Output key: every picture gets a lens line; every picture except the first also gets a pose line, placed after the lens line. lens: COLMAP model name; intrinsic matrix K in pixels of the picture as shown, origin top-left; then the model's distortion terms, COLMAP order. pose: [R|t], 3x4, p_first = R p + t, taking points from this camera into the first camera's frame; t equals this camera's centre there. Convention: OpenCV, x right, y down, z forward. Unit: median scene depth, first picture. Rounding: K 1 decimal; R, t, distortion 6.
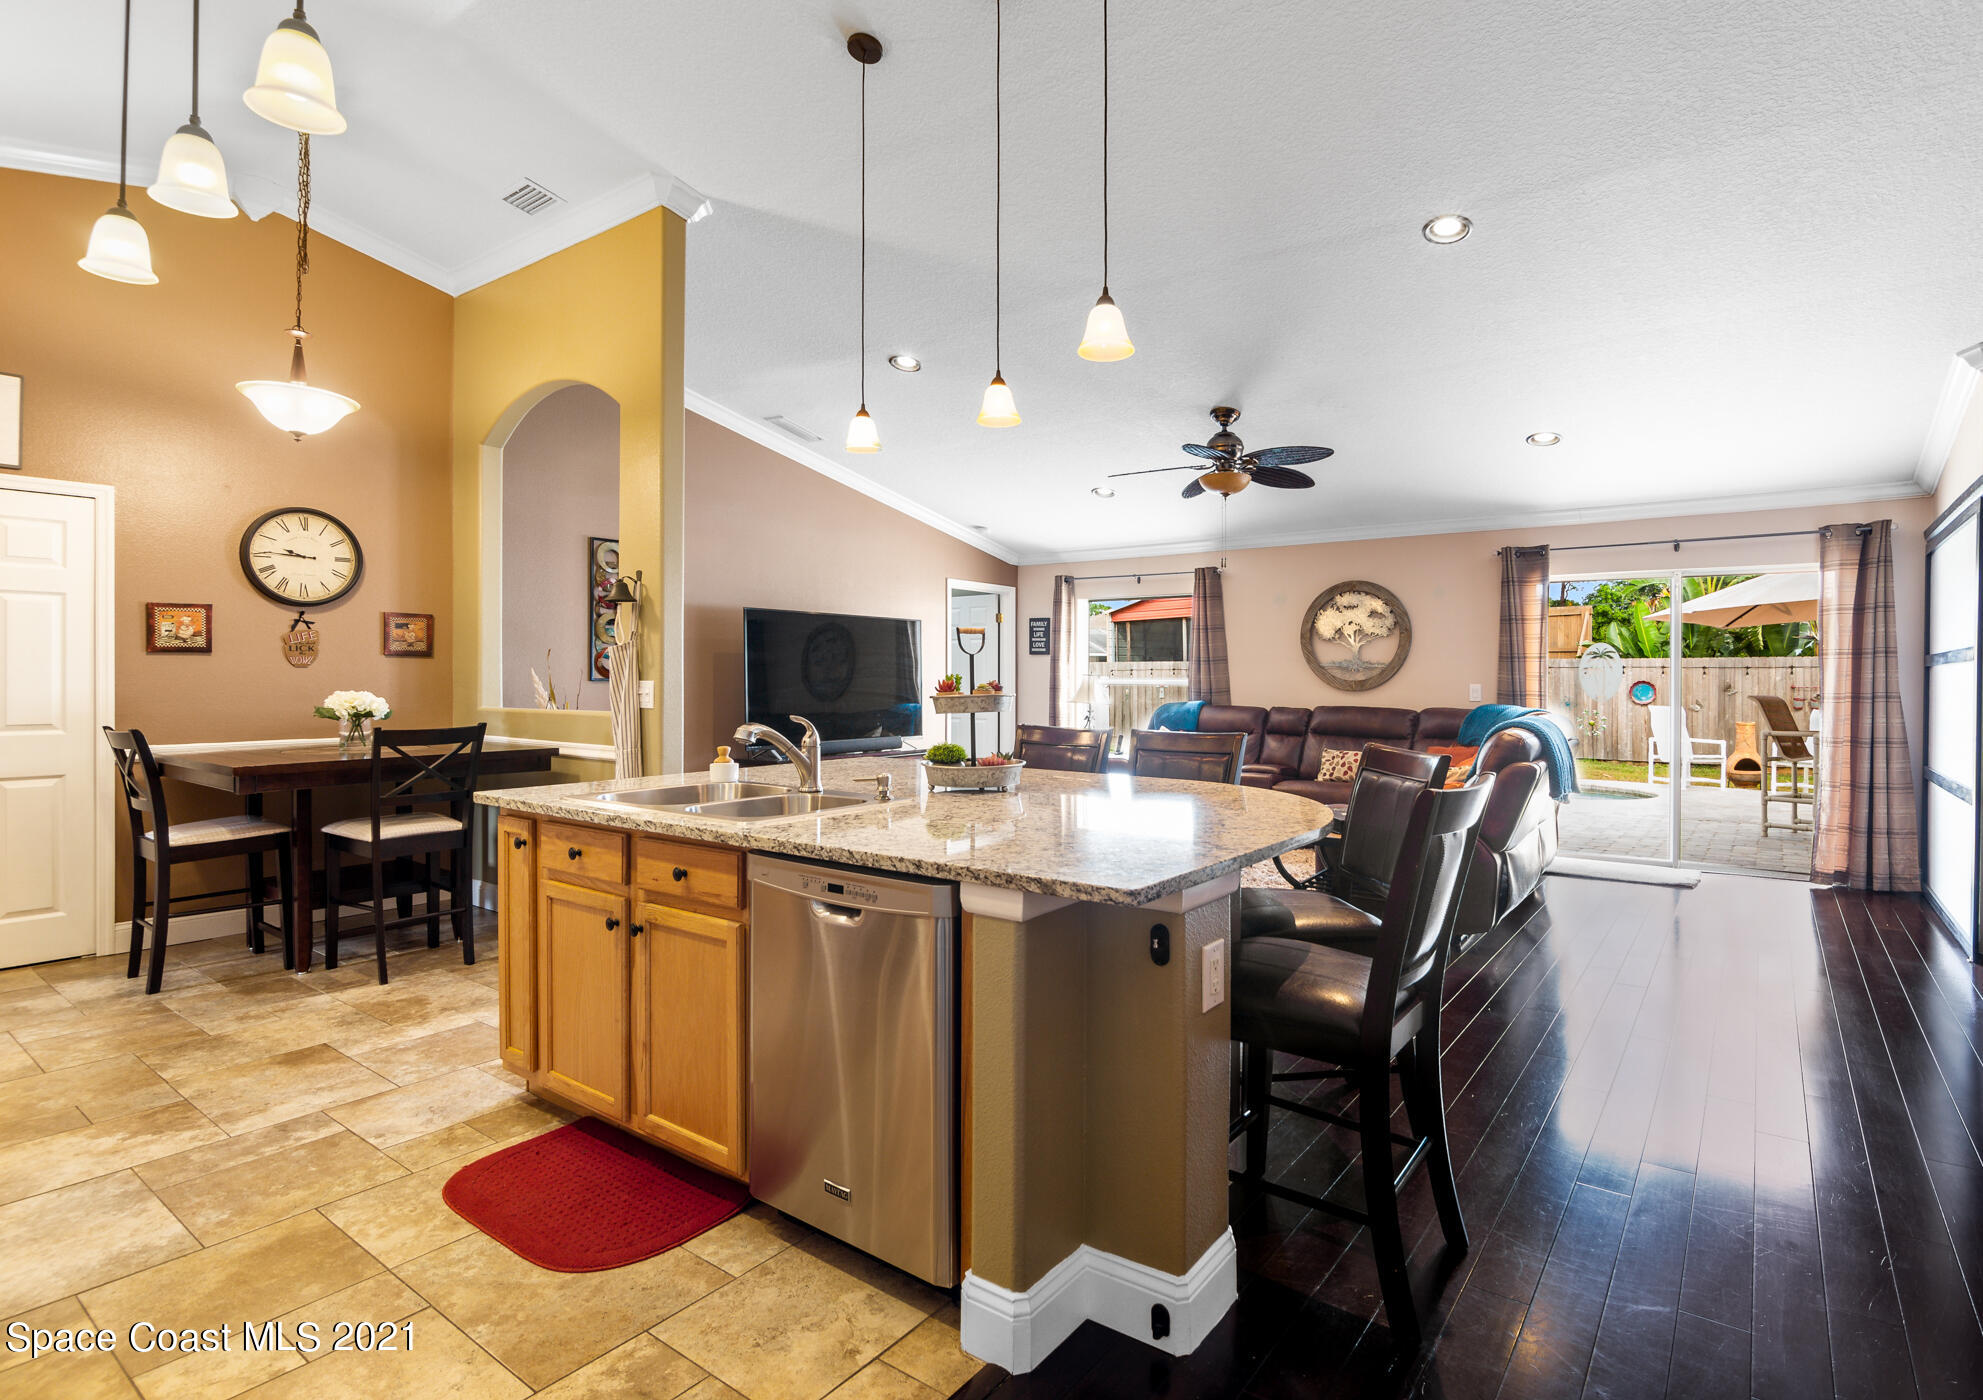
lens RADIAL K [[987.2, 0, 1067.2], [0, 987.2, 676.3], [0, 0, 1]] dist [-0.006796, -0.003513]
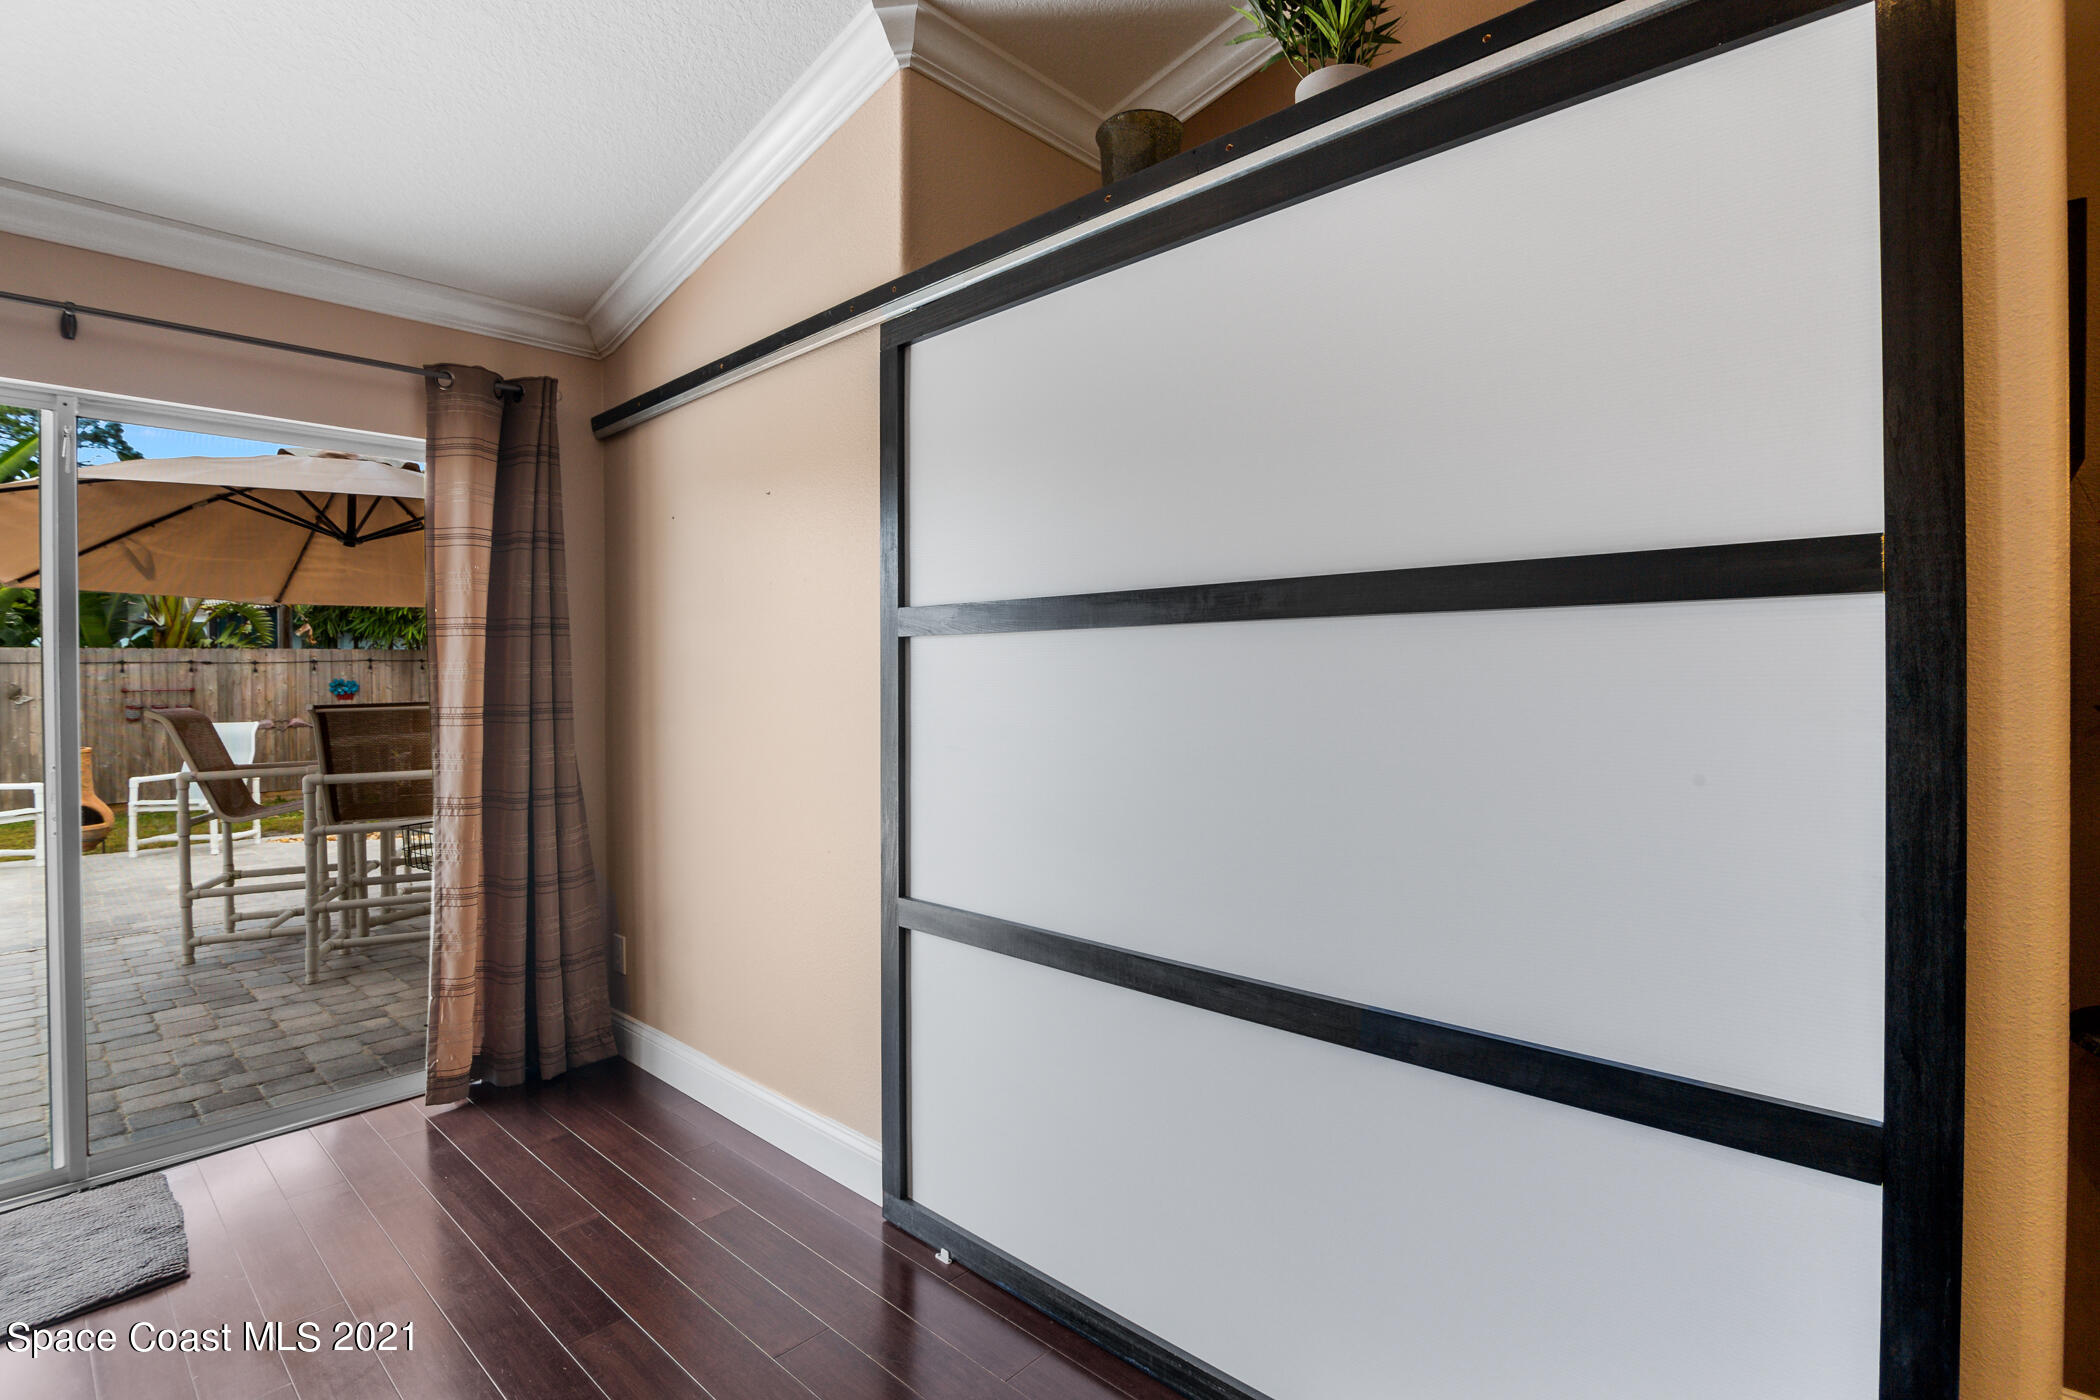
lens RADIAL K [[976.0, 0, 1056.7], [0, 976.0, 681.6], [0, 0, 1]] dist [-0.008848, -0.003034]
pose [[0.124763, -0.015260, 0.992069, 0.335358], [0.008121, 0.999864, 0.014359, 0.000046], [-0.992153, 0.006265, 0.124870, 0.644674]]
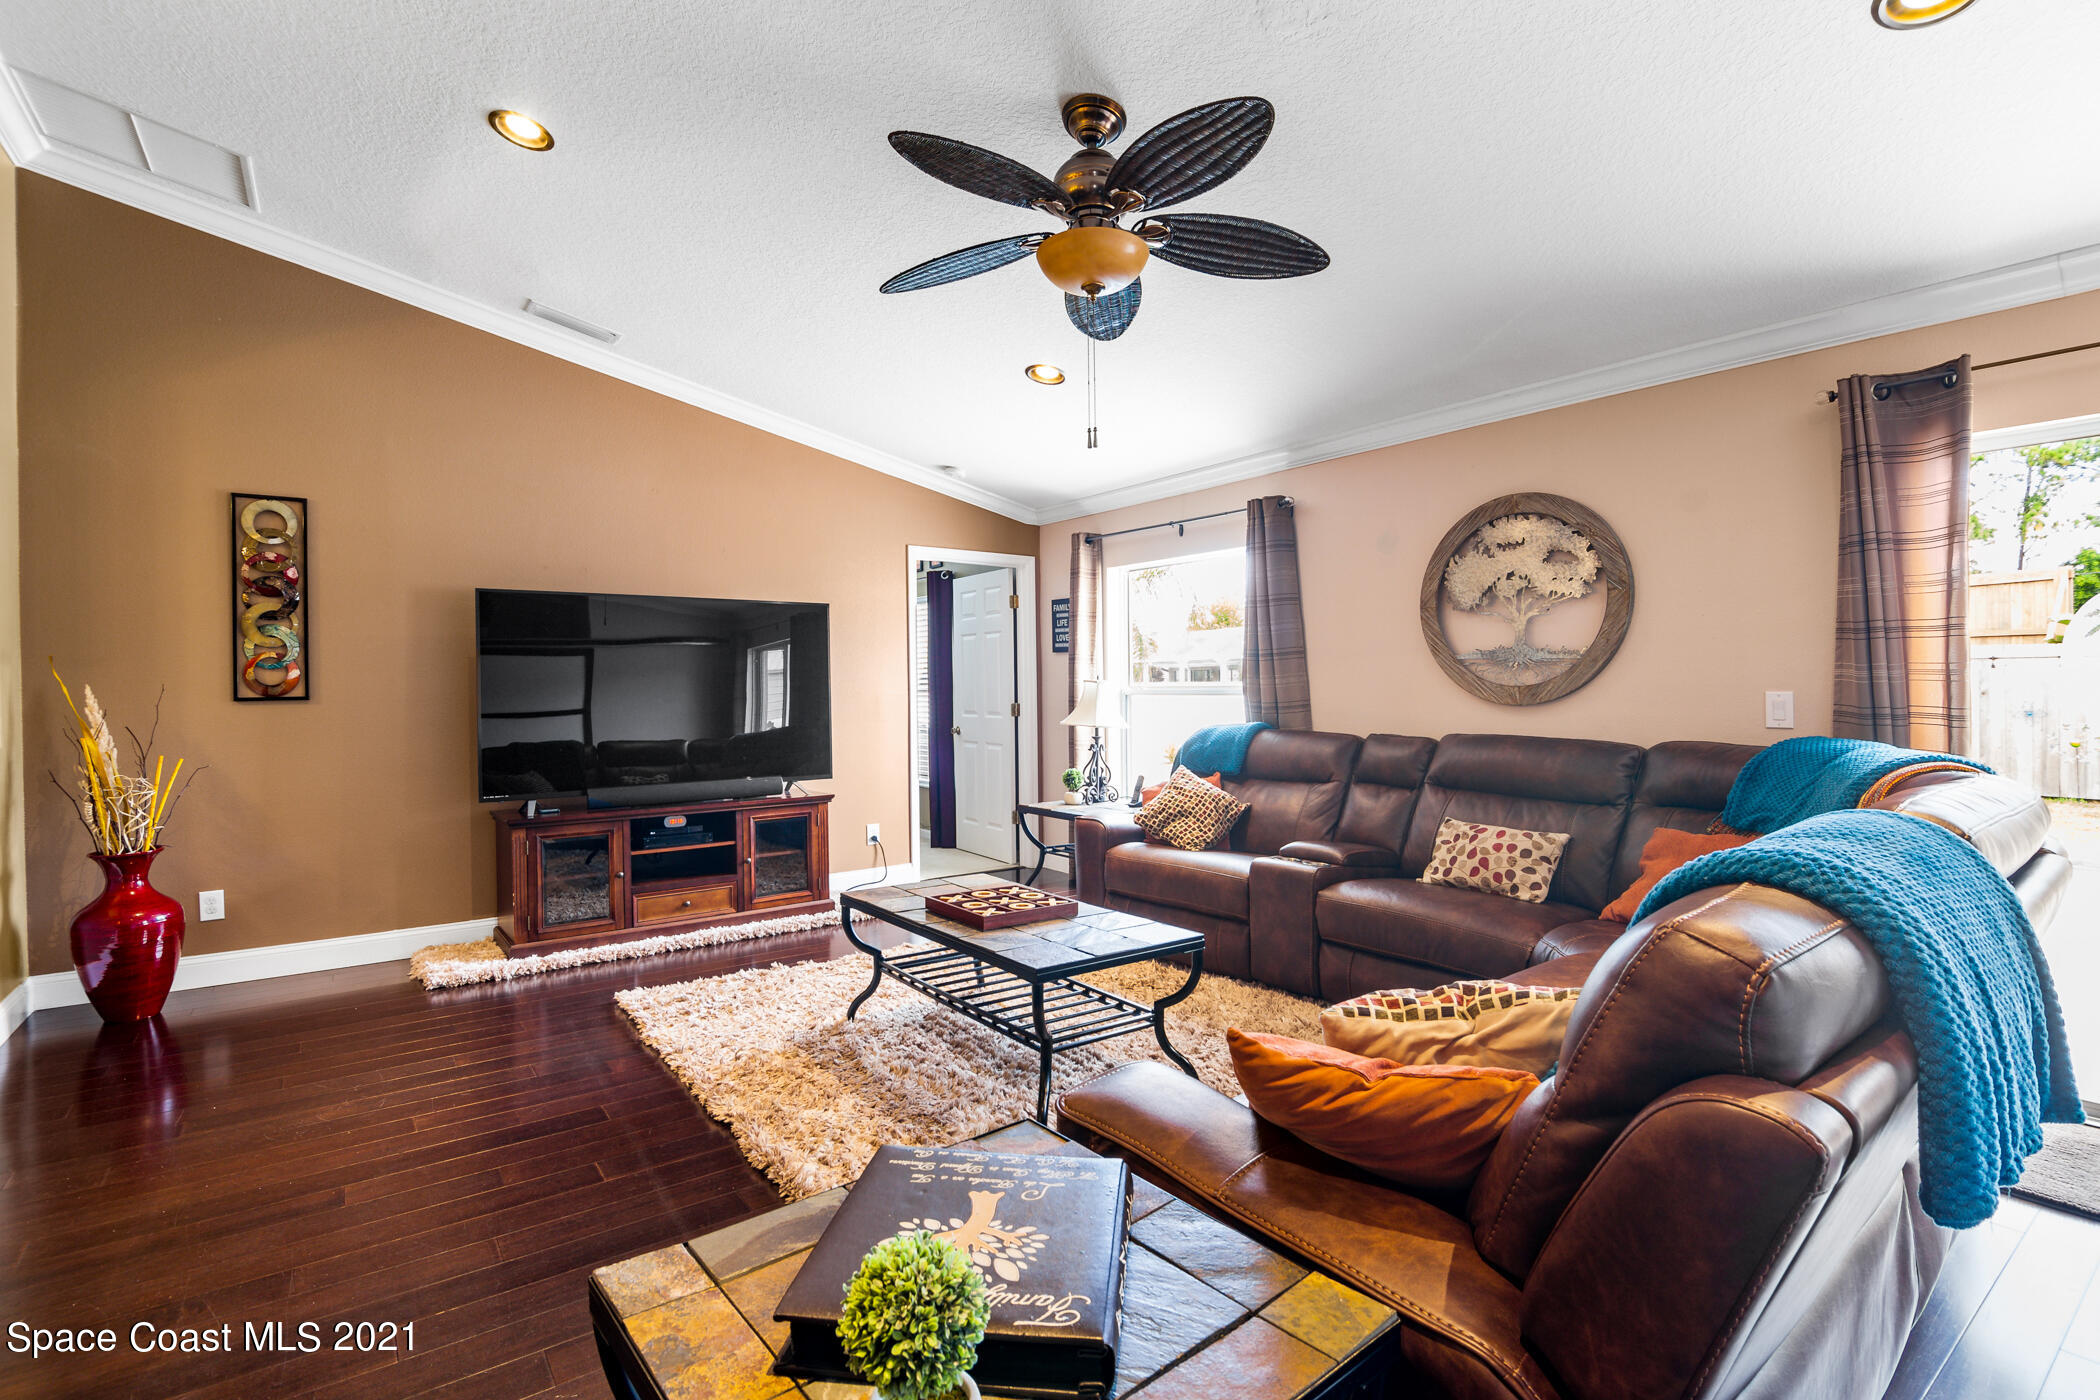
lens RADIAL K [[976.0, 0, 1055.2], [0, 976.0, 692.0], [0, 0, 1]] dist [-0.008848, -0.003034]
pose [[0.948807, -0.010295, -0.315690, 0.288972], [0.013461, 0.999879, 0.007849, 0.000564], [0.315571, -0.011697, 0.948830, 0.566459]]
